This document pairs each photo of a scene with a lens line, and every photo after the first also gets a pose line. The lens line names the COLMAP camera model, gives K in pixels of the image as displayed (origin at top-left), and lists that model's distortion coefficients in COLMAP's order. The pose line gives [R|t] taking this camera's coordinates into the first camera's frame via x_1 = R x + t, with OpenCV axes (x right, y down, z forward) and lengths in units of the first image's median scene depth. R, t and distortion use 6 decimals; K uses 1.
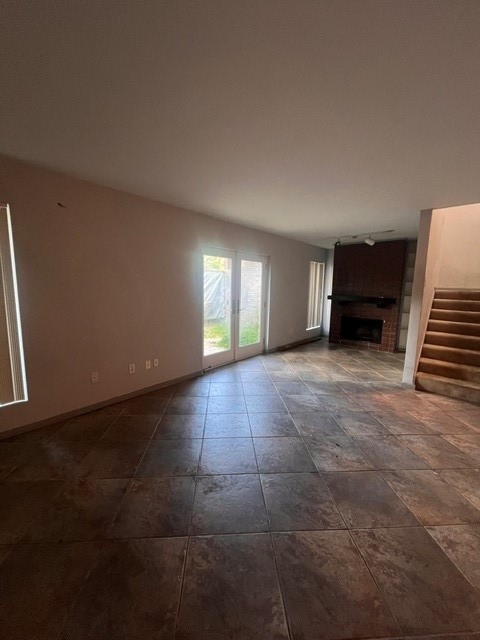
lens RADIAL K [[249.9, 0, 239.9], [0, 249.9, 317.9], [0, 0, 1]] dist [0.000645, -0.000336]
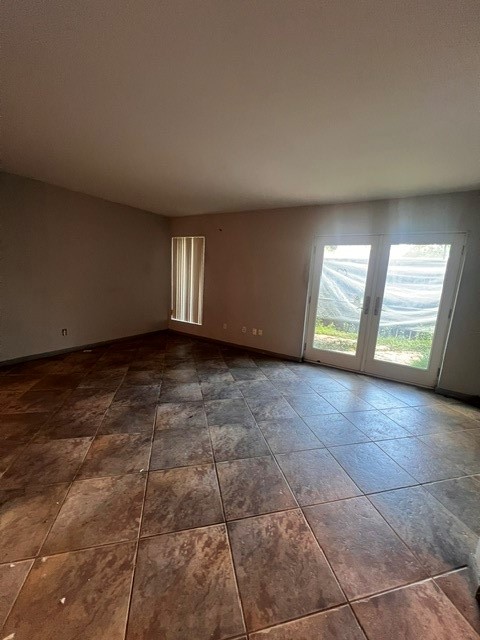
lens RADIAL K [[249.9, 0, 239.9], [0, 249.9, 317.9], [0, 0, 1]] dist [0.000645, -0.000336]
pose [[0.191073, 0.164311, -0.967726, 1.135567], [-0.177991, 0.975346, 0.130461, -0.062345], [0.965303, 0.147318, 0.215608, 0.743793]]
